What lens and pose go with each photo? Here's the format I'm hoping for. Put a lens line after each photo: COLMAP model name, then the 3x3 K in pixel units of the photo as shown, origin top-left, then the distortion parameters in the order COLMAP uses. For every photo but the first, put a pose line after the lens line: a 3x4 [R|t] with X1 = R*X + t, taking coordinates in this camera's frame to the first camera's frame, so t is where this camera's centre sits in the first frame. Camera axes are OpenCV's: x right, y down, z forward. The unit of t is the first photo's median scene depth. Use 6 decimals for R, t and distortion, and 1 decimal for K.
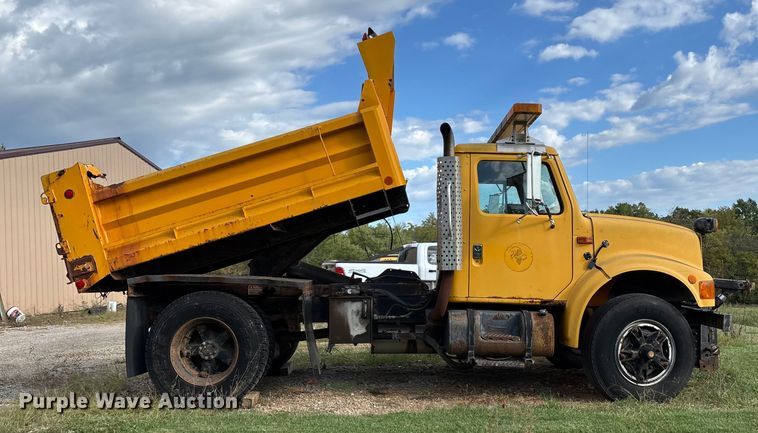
lens RADIAL K [[802.1, 0, 379.0], [0, 802.1, 216.5], [0, 0, 1]] dist [0.165490, -0.417721]
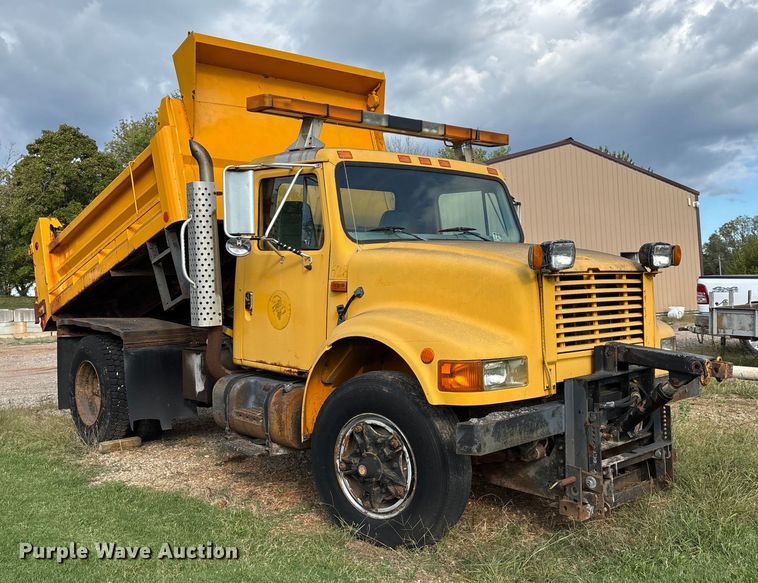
lens RADIAL K [[804.0, 0, 407.3], [0, 804.0, 287.7], [0, 0, 1]] dist [0.134046, -0.009893]
pose [[0.654962, 0.008883, -0.755610, 0.810844], [0.069567, 0.994976, 0.071997, -0.014592], [0.752453, -0.099721, 0.651053, 0.614107]]
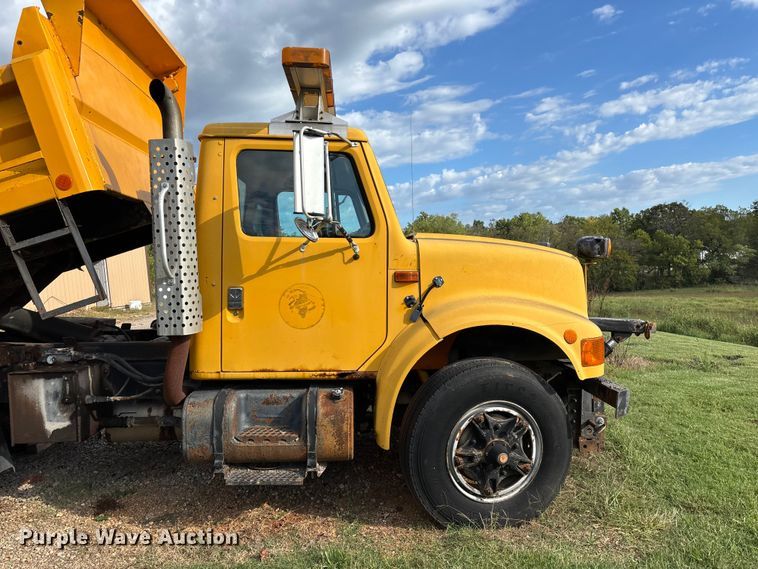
lens RADIAL K [[564.9, 0, 375.8], [0, 564.9, 286.8], [0, 0, 1]] dist [0.072165, -0.086913]
pose [[0.999539, -0.016421, 0.025541, 0.221100], [0.013520, 0.993853, 0.109883, -0.012169], [-0.027189, -0.109487, 0.993616, 0.564222]]
